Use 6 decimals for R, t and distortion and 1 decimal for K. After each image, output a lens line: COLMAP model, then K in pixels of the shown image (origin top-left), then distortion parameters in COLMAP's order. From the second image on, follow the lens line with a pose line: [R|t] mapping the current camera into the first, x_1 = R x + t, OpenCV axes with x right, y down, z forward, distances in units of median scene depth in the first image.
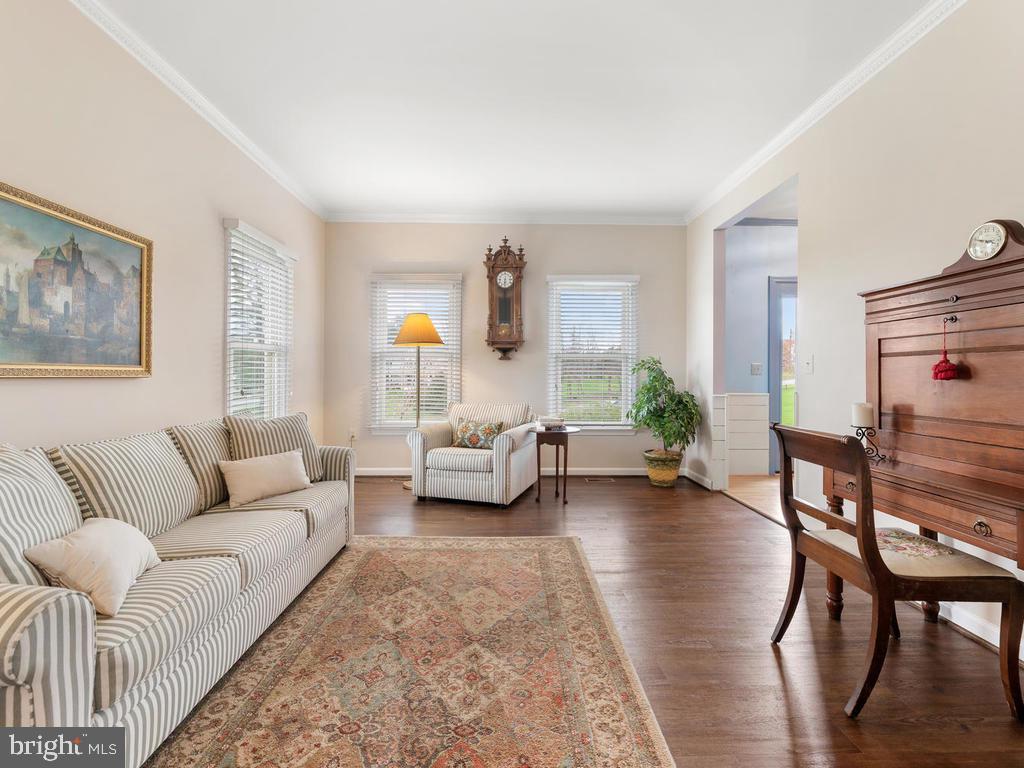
lens RADIAL K [[471.7, 0, 511.3], [0, 471.7, 397.2], [0, 0, 1]] dist [0.001803, -0.000220]
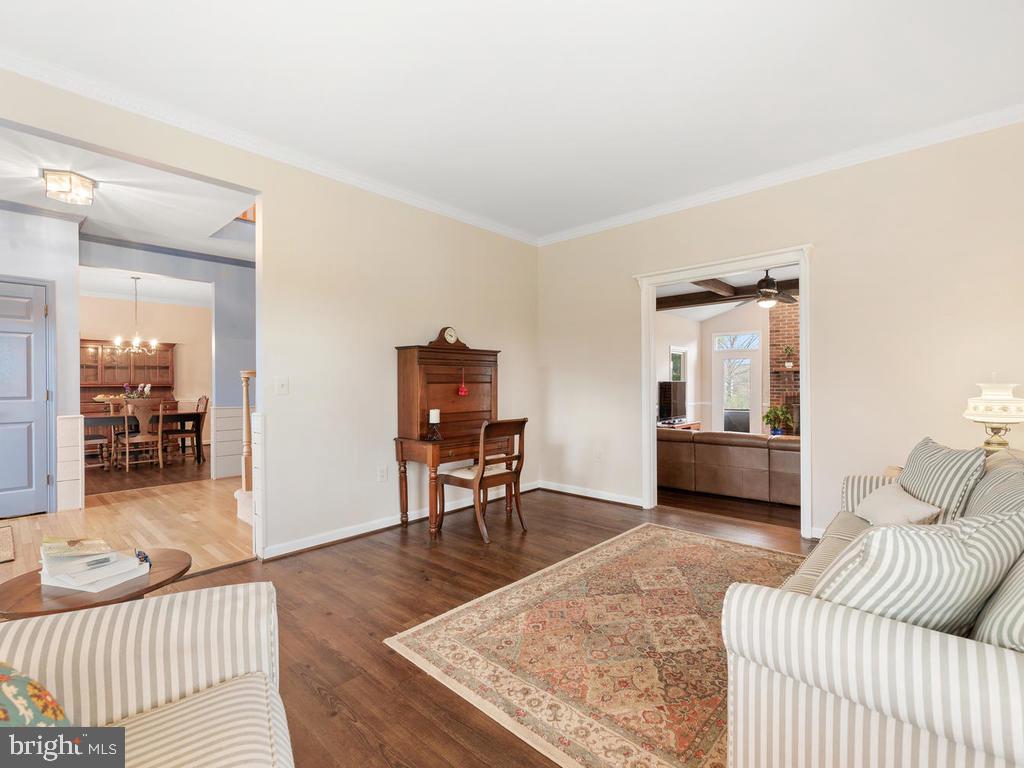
lens RADIAL K [[469.5, 0, 512.0], [0, 469.5, 384.0], [0, 0, 1]] dist [0.004112, -0.000130]
pose [[-0.718530, 0.002438, 0.695491, -0.712939], [0.035273, 0.998835, 0.032940, -0.136760], [-0.694601, 0.048200, -0.717779, 2.070038]]
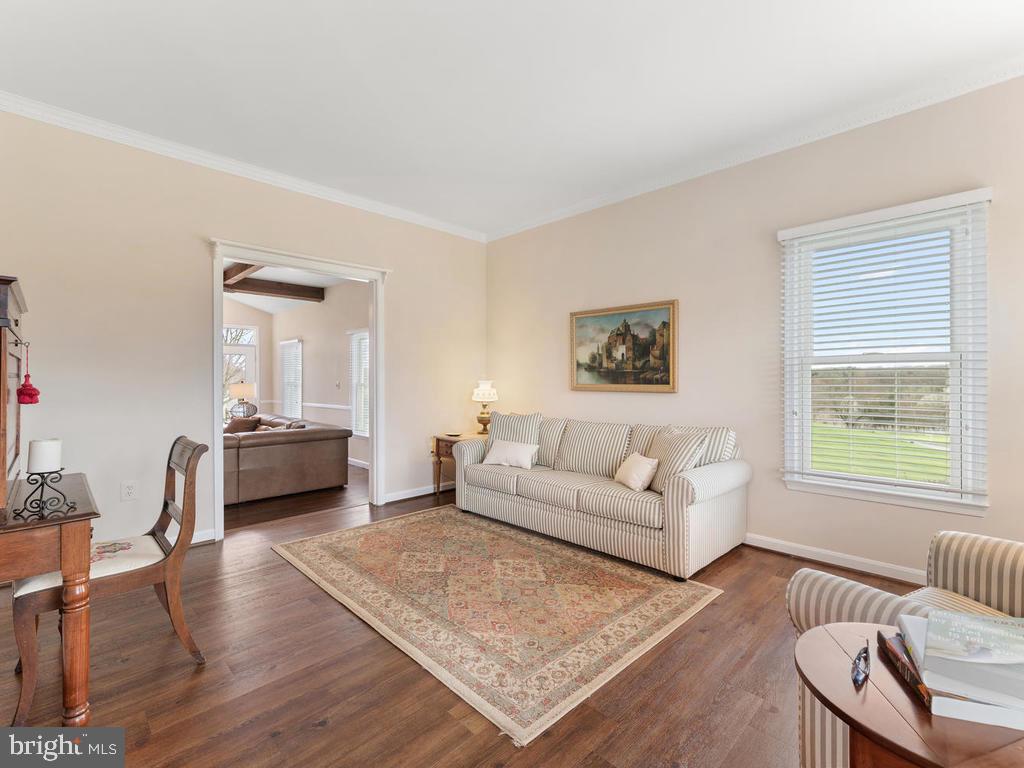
lens RADIAL K [[469.5, 0, 512.0], [0, 469.5, 384.0], [0, 0, 1]] dist [0.004112, -0.000130]
pose [[-0.724135, 0.003292, -0.689650, 0.731144], [-0.032570, 0.998710, 0.038965, -0.129129], [0.688889, 0.050677, -0.723094, 2.033391]]
